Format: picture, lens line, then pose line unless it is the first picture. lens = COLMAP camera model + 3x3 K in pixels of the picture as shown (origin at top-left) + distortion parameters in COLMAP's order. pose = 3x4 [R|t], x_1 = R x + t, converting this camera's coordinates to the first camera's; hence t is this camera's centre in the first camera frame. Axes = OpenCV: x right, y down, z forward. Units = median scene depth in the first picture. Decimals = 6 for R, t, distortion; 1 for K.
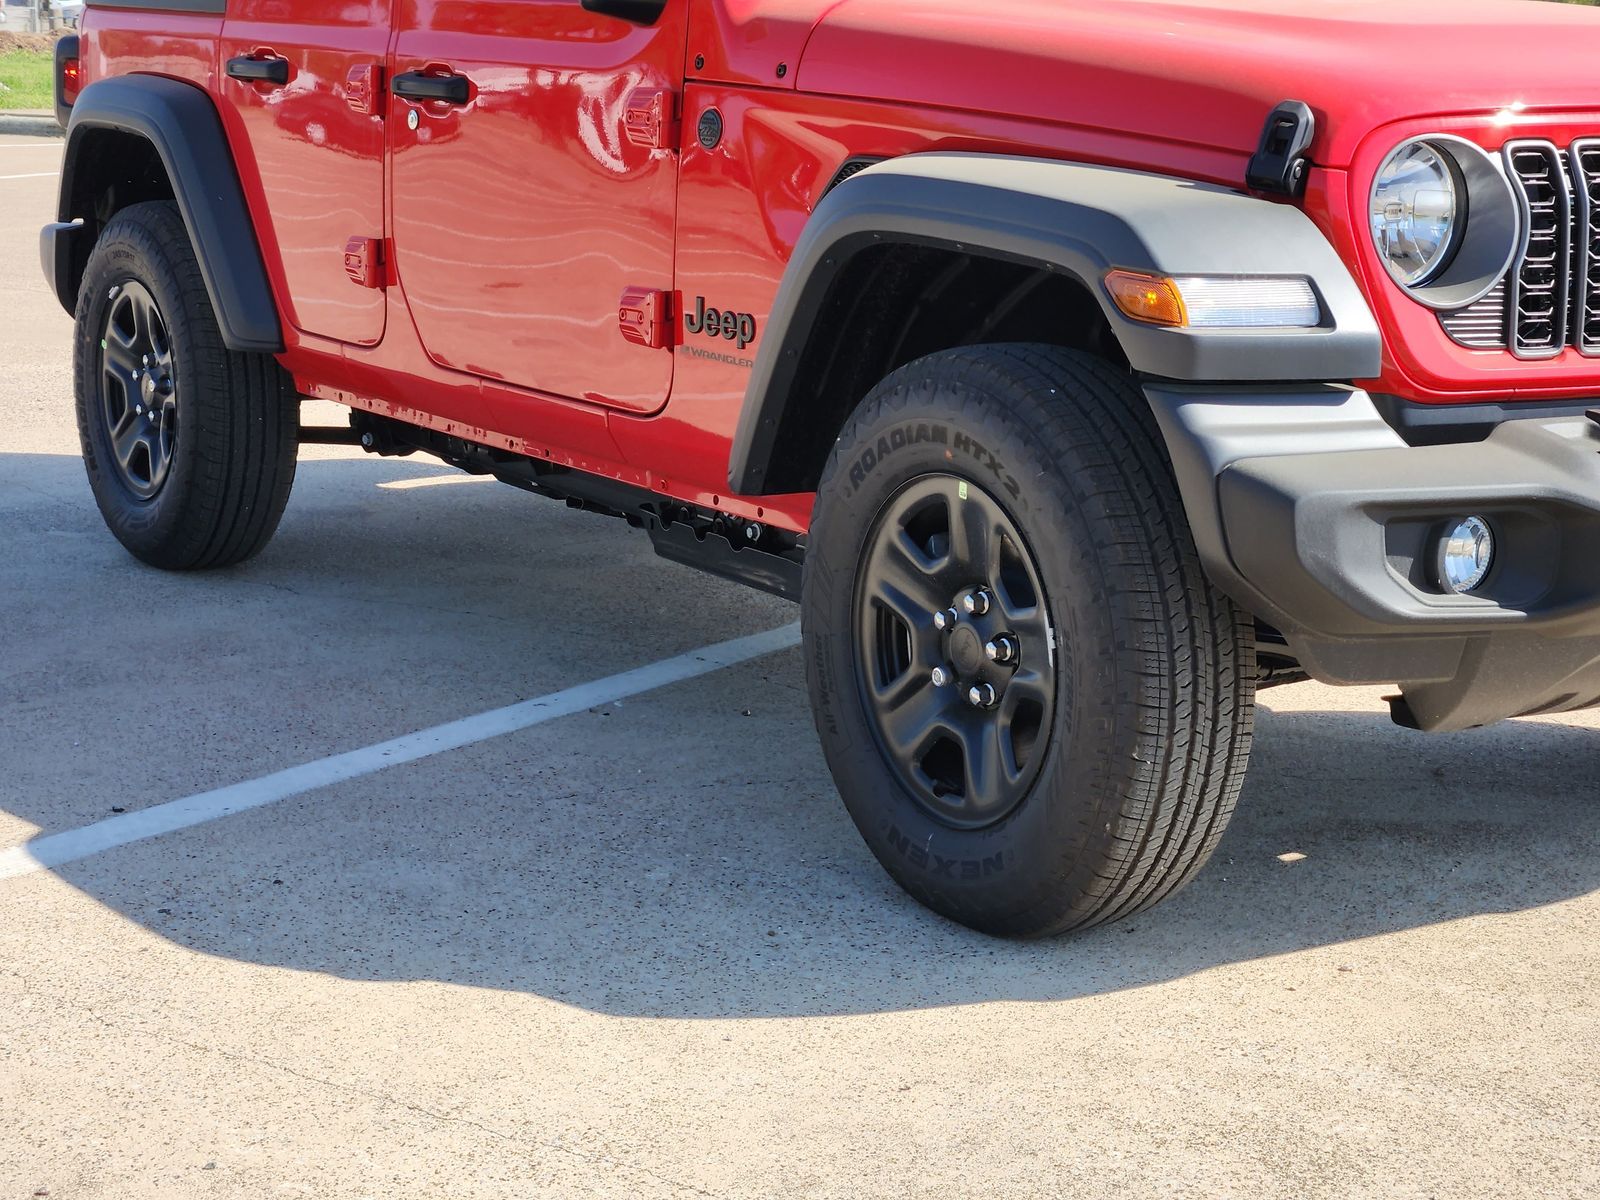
lens RADIAL K [[3149.5, 0, 800.0], [0, 3149.5, 600.0], [0, 0, 1]] dist [-0.129491, 1.541297]
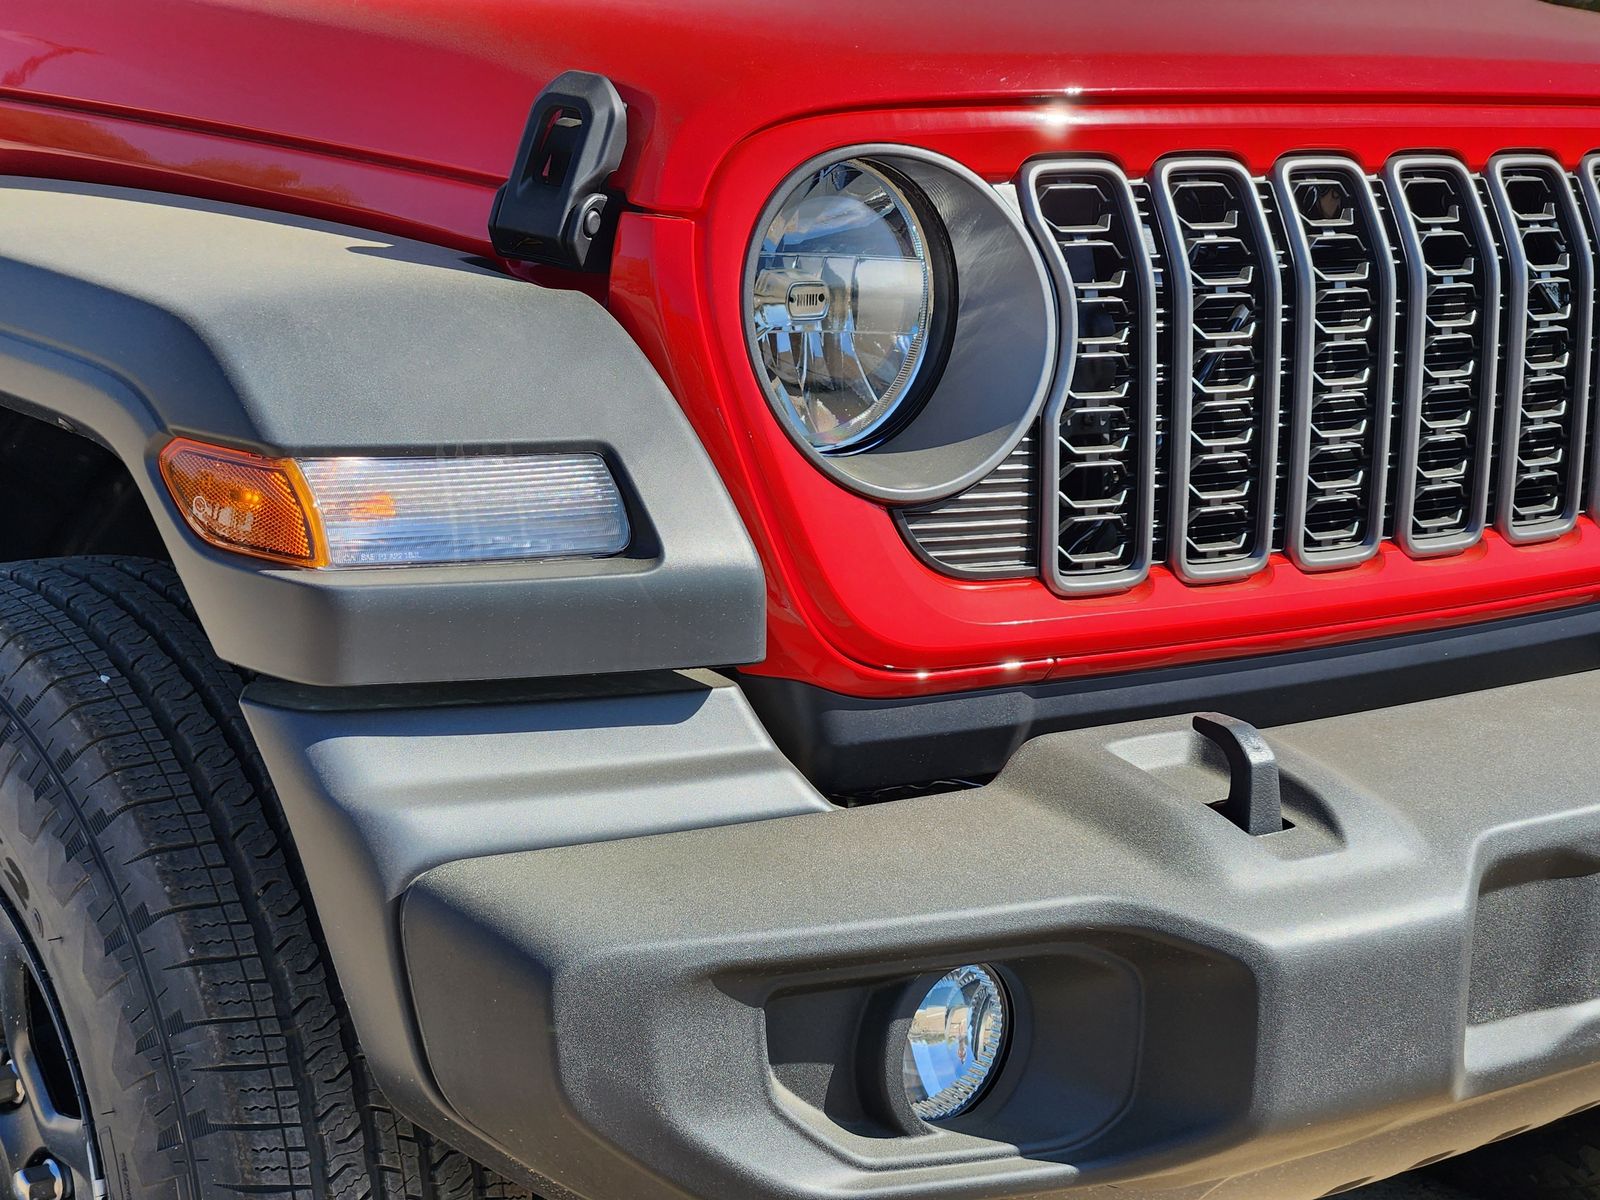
lens RADIAL K [[3149.5, 0, 800.0], [0, 3149.5, 600.0], [0, 0, 1]] dist [-0.129491, 1.541297]
pose [[0.992522, -0.014188, 0.121238, 0.130329], [0.015585, 0.999823, -0.010581, -0.073124], [-0.121067, 0.012391, 0.992567, 0.522827]]
